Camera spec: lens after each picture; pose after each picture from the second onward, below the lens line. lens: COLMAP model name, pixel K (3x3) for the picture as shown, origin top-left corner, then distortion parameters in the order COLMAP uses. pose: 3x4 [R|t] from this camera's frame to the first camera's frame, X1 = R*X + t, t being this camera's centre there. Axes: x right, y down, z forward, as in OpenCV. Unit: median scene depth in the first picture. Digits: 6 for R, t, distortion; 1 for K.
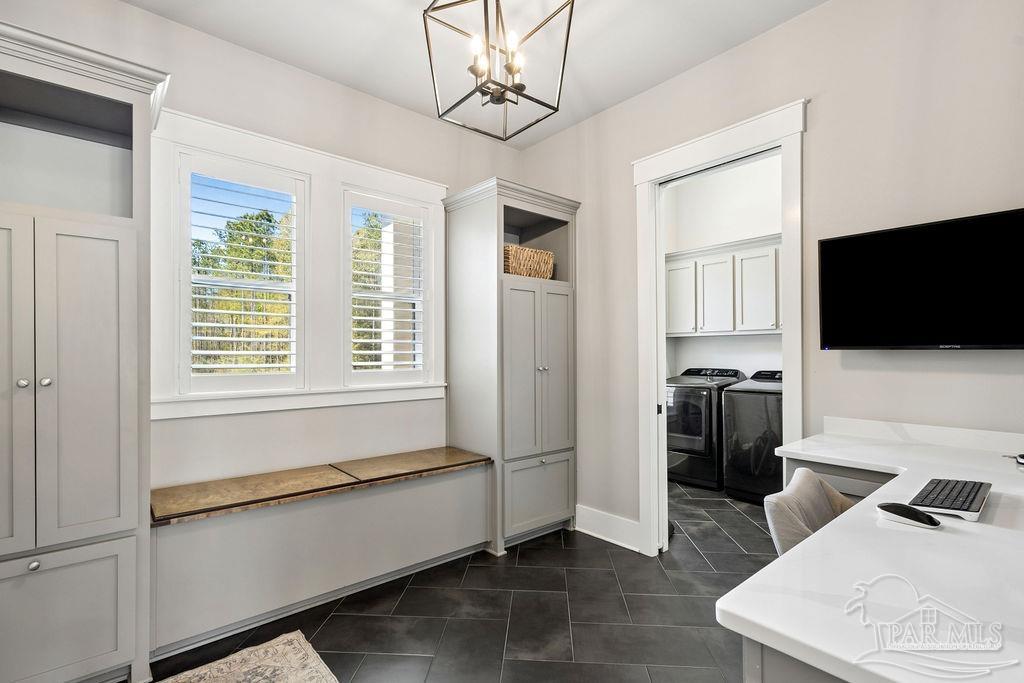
lens RADIAL K [[466.0, 0, 512.0], [0, 466.0, 351.5], [0, 0, 1]] dist [0.000772, 0.000028]
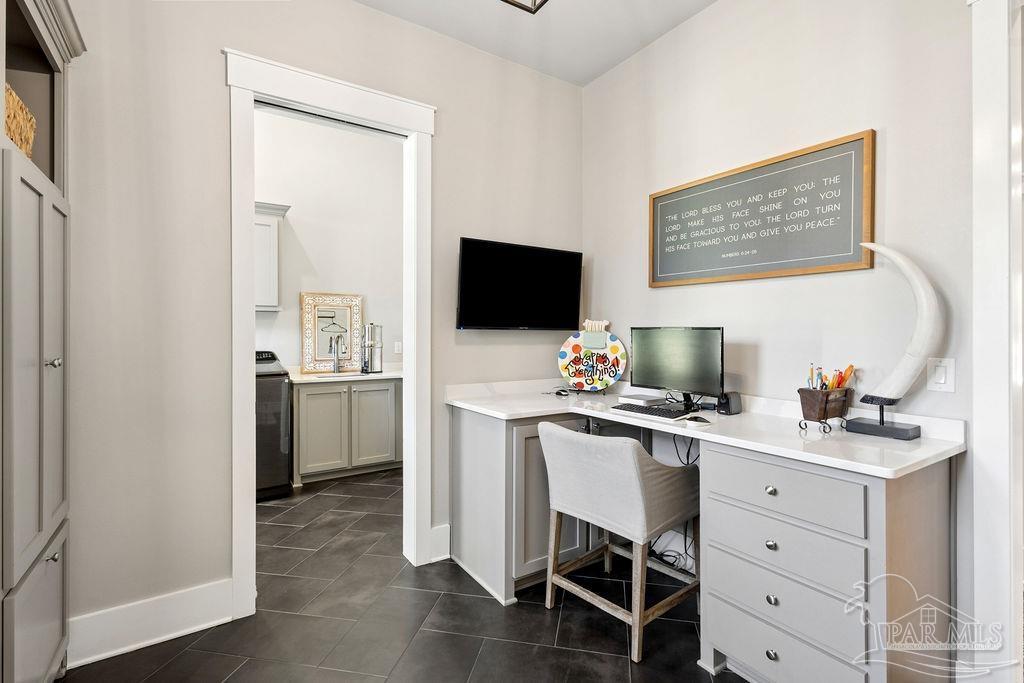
lens RADIAL K [[482.1, 0, 512.0], [0, 482.1, 341.5], [0, 0, 1]] dist [0.002050, -0.000188]
pose [[0.127158, -0.016017, 0.991753, -0.491760], [0.000425, 0.999870, 0.016093, 0.007291], [-0.991882, -0.001625, 0.127148, 0.643160]]
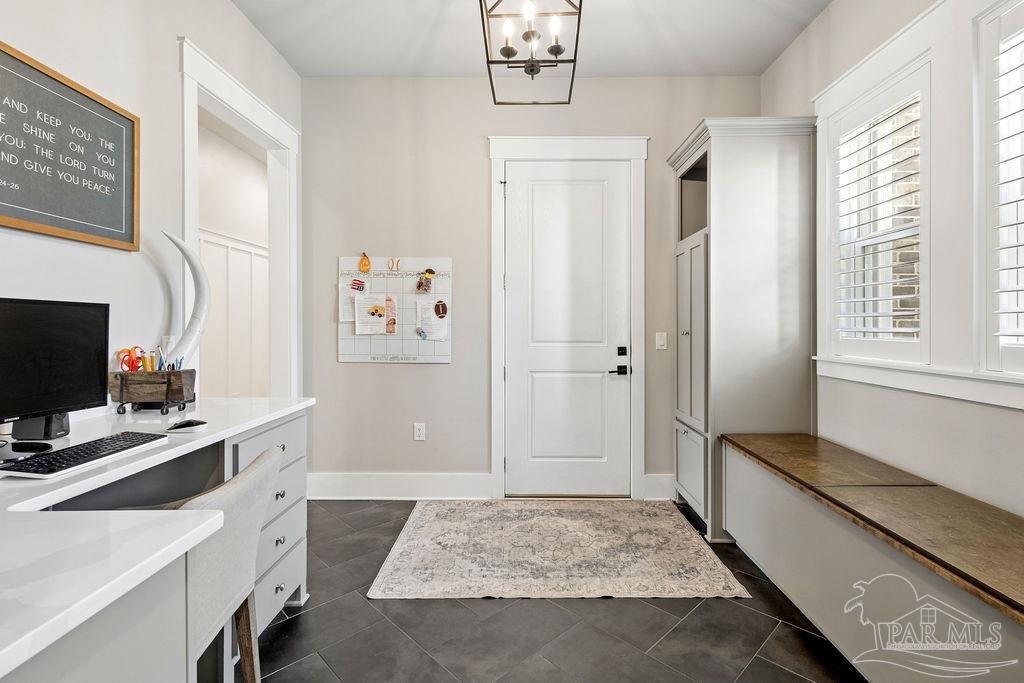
lens RADIAL K [[474.9, 0, 508.9], [0, 474.9, 329.0], [0, 0, 1]] dist [0.002544, 0.000072]
pose [[-0.677237, 0.008453, -0.735717, 0.563330], [-0.000741, 0.999926, 0.012170, 0.021232], [0.735765, 0.008787, -0.677180, 1.183663]]
